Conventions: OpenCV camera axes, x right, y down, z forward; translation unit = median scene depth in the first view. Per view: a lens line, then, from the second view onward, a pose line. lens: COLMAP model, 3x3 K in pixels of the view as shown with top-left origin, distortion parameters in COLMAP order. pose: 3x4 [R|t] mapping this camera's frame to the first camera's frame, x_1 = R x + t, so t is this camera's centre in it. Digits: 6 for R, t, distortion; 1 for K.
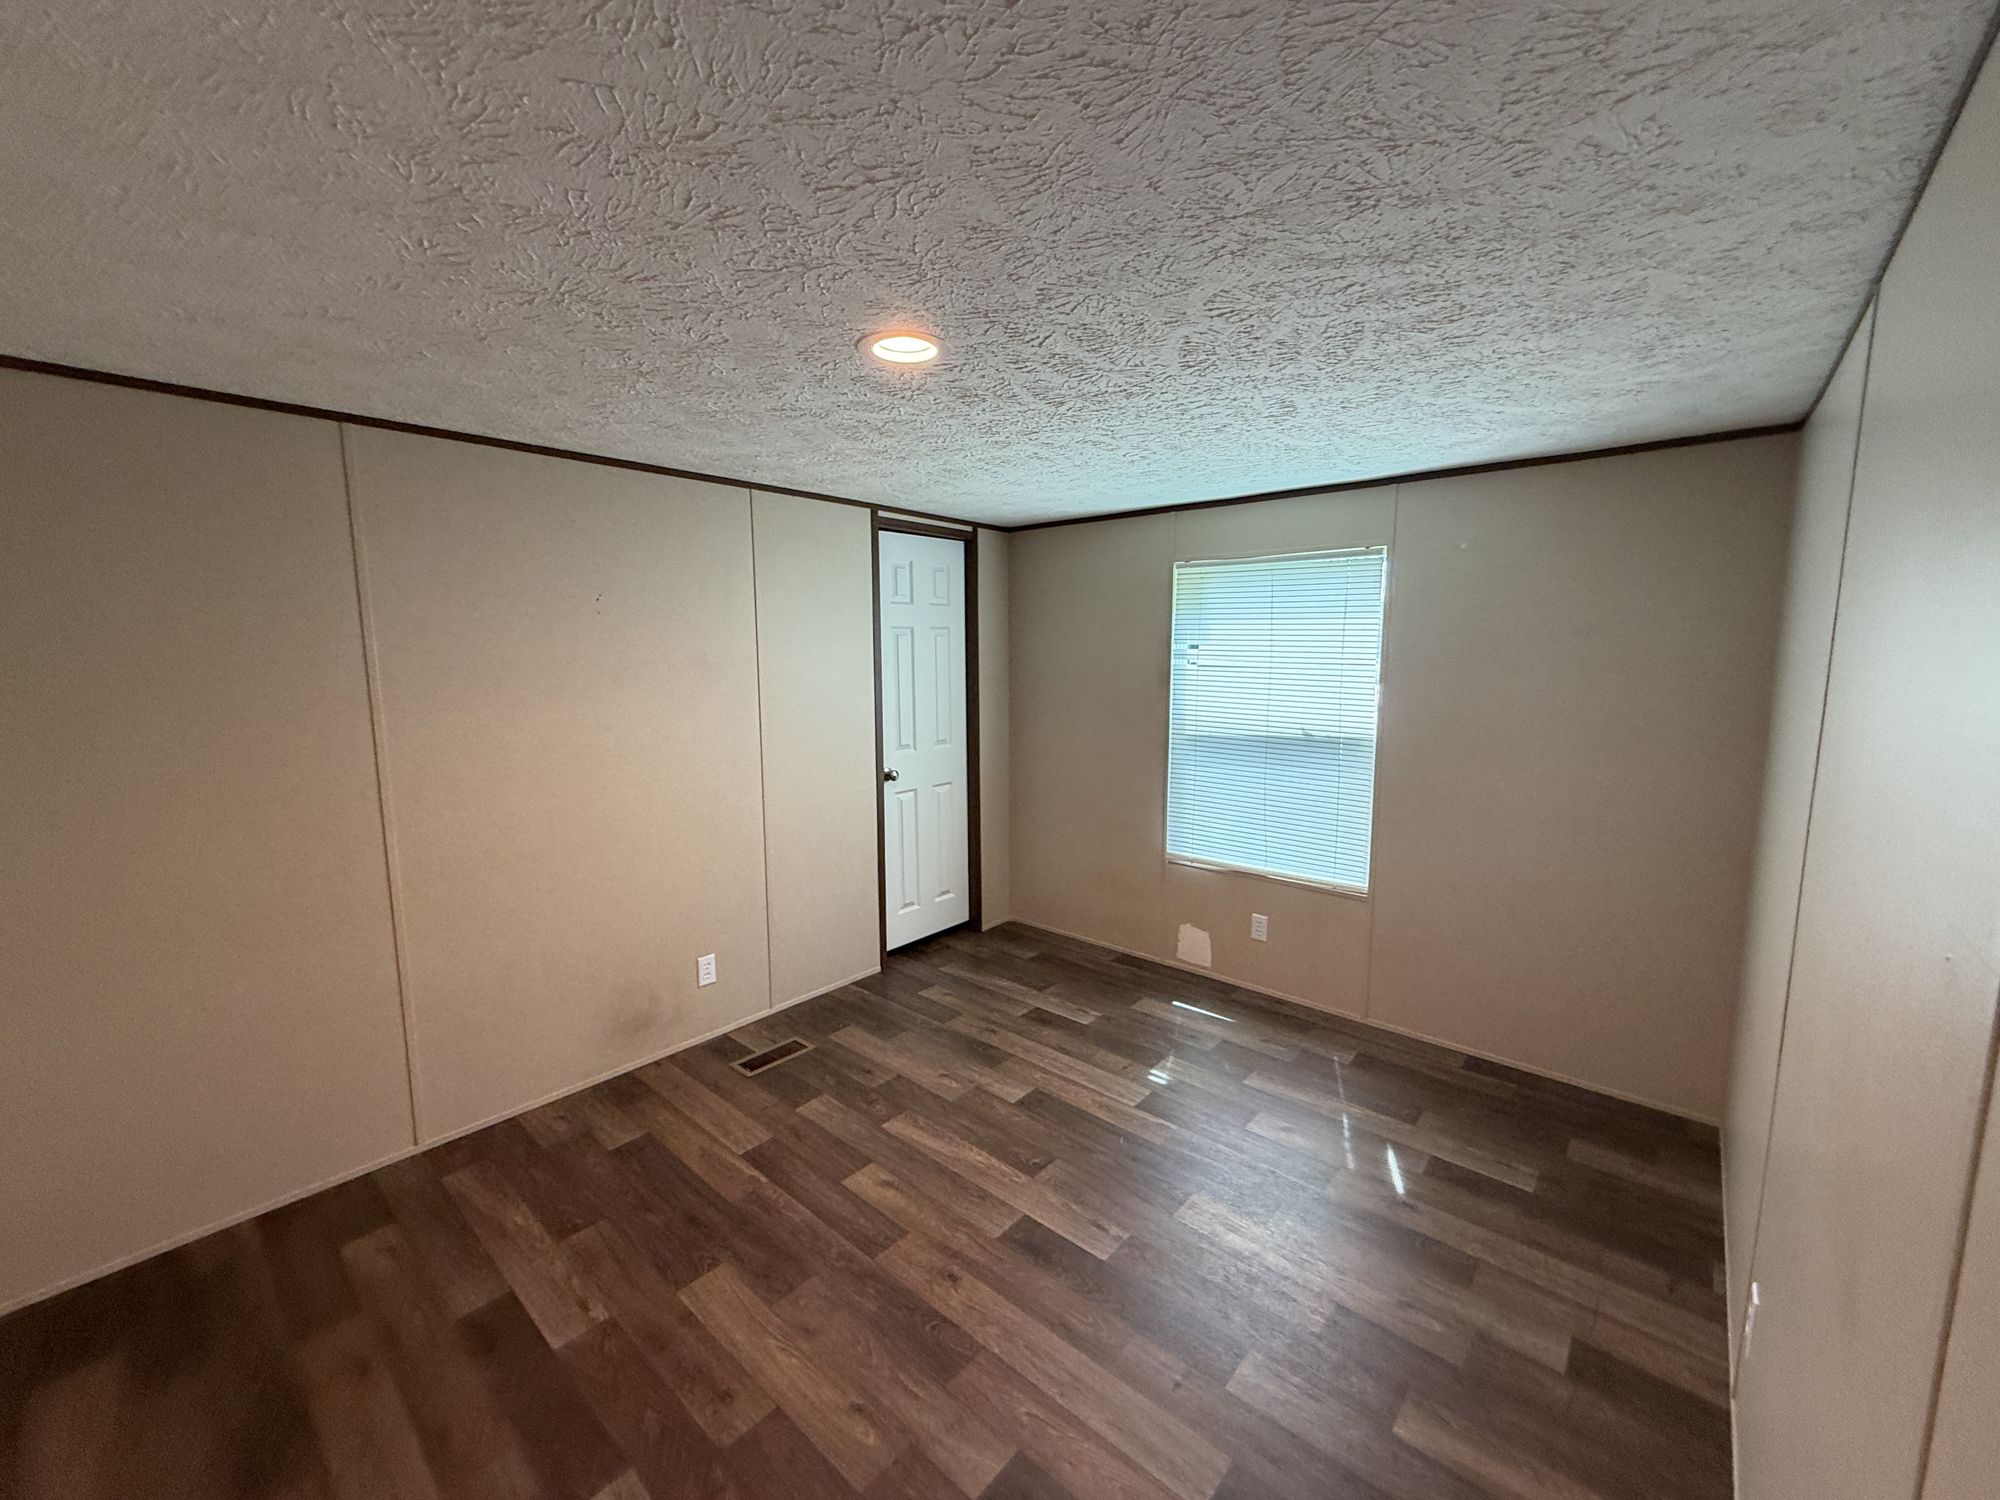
lens RADIAL K [[792.8, 0, 1003.8], [0, 792.8, 745.5], [0, 0, 1]] dist [-0.006020, 0.000418]
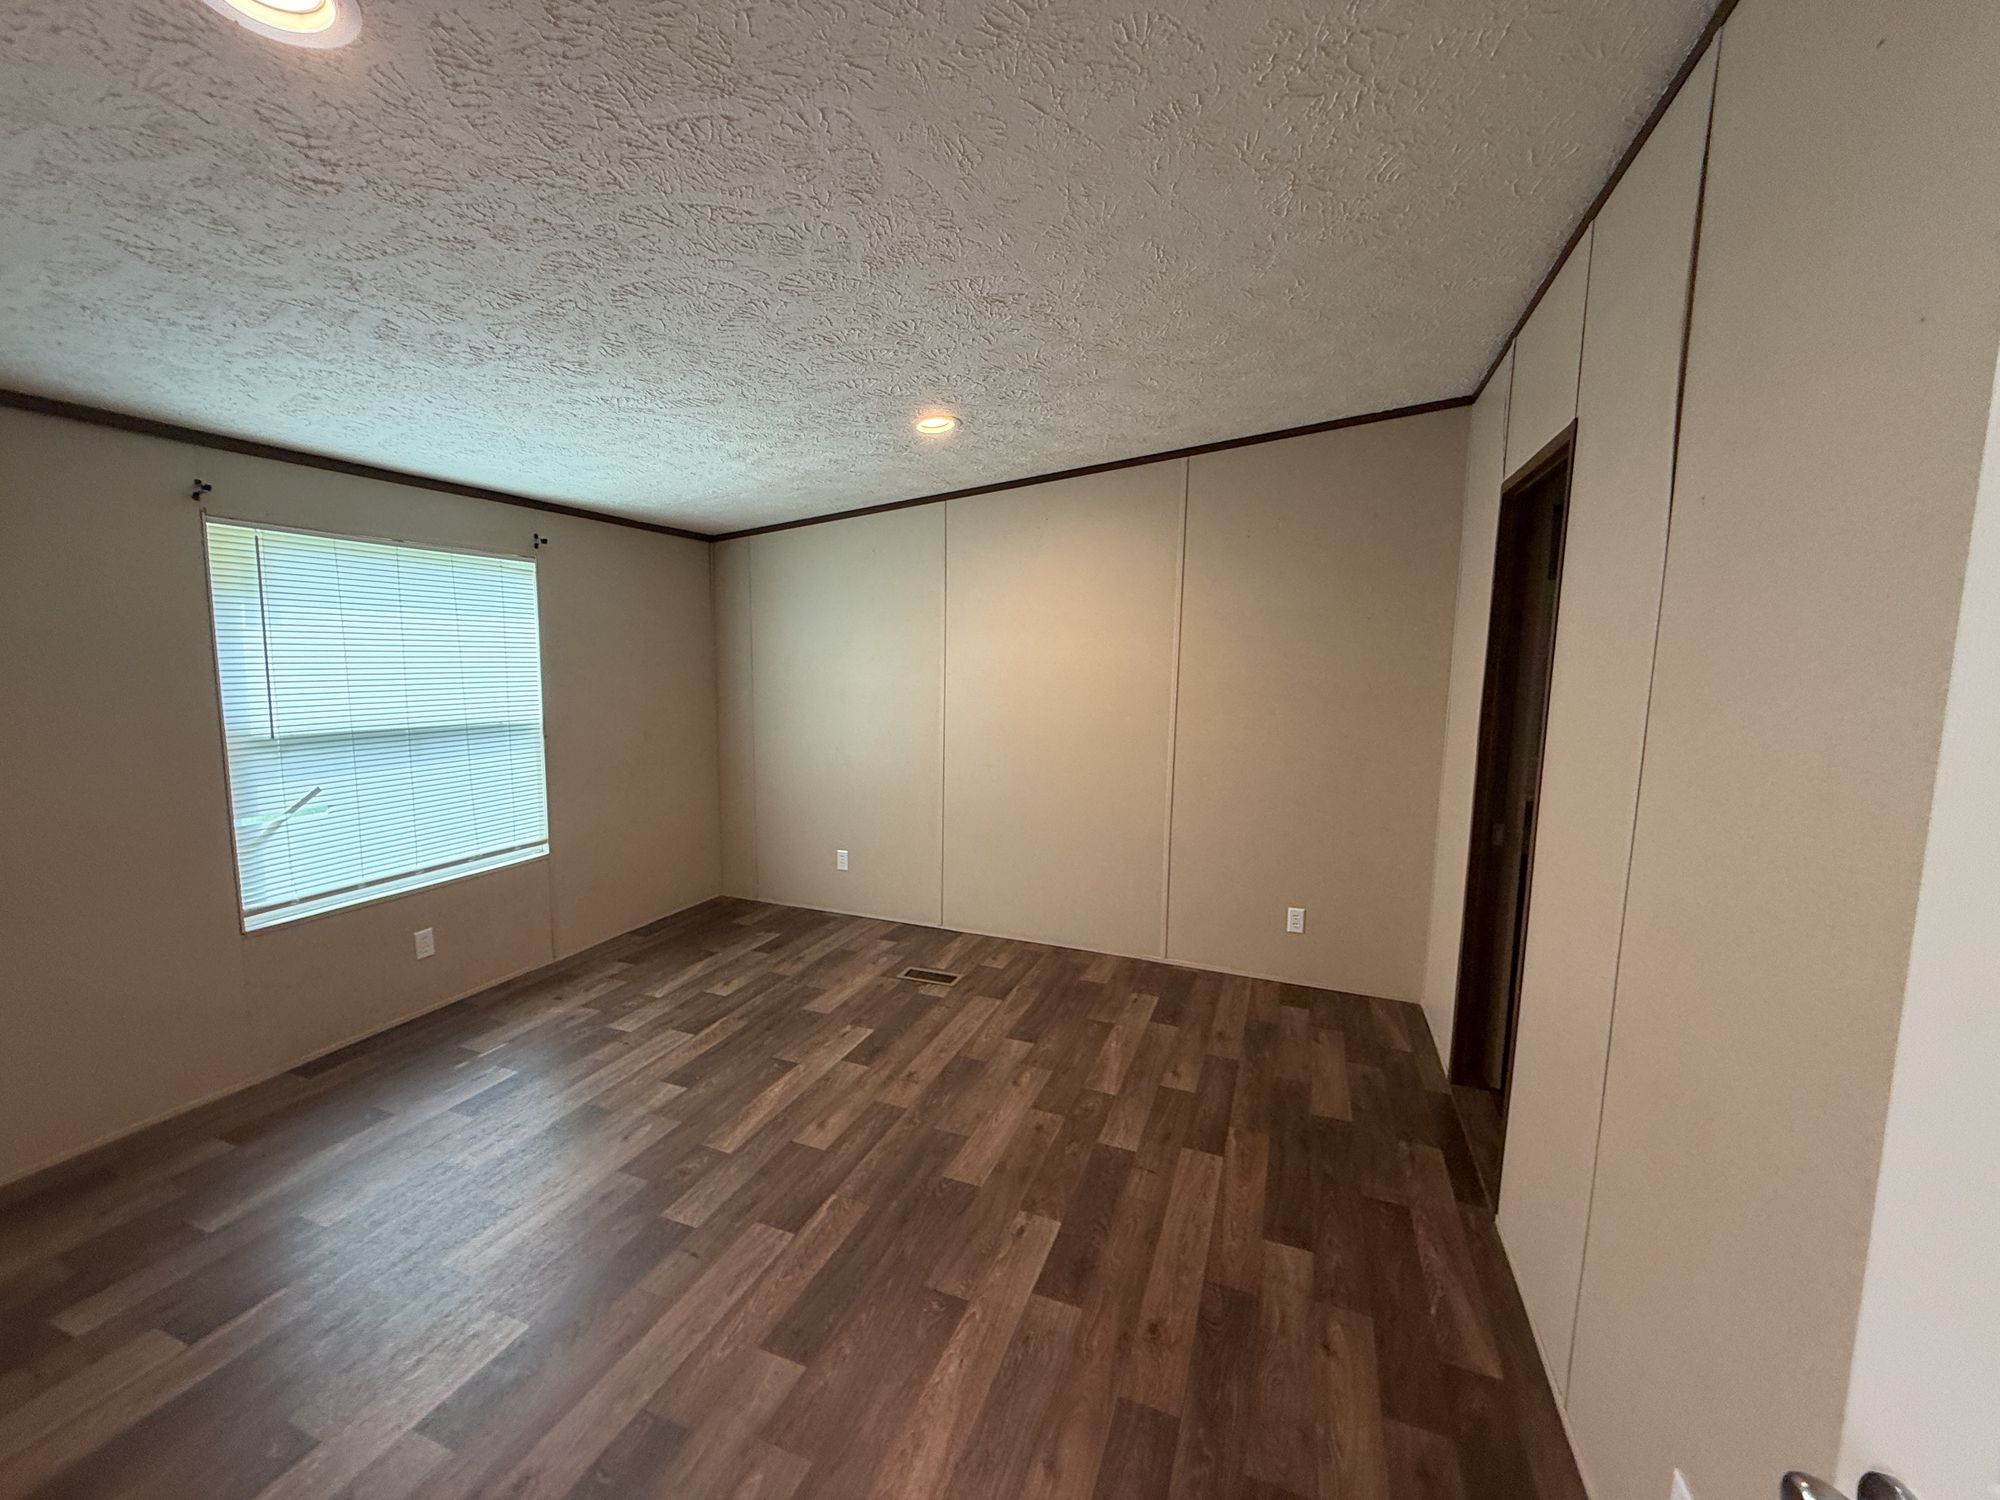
lens RADIAL K [[792.8, 0, 986.0], [0, 792.8, 743.9], [0, 0, 1]] dist [-0.006020, 0.000418]
pose [[-0.328588, -0.111432, 0.937877, -1.114292], [0.098625, 0.983539, 0.151411, -0.114350], [-0.939310, 0.142249, -0.312189, 0.965484]]
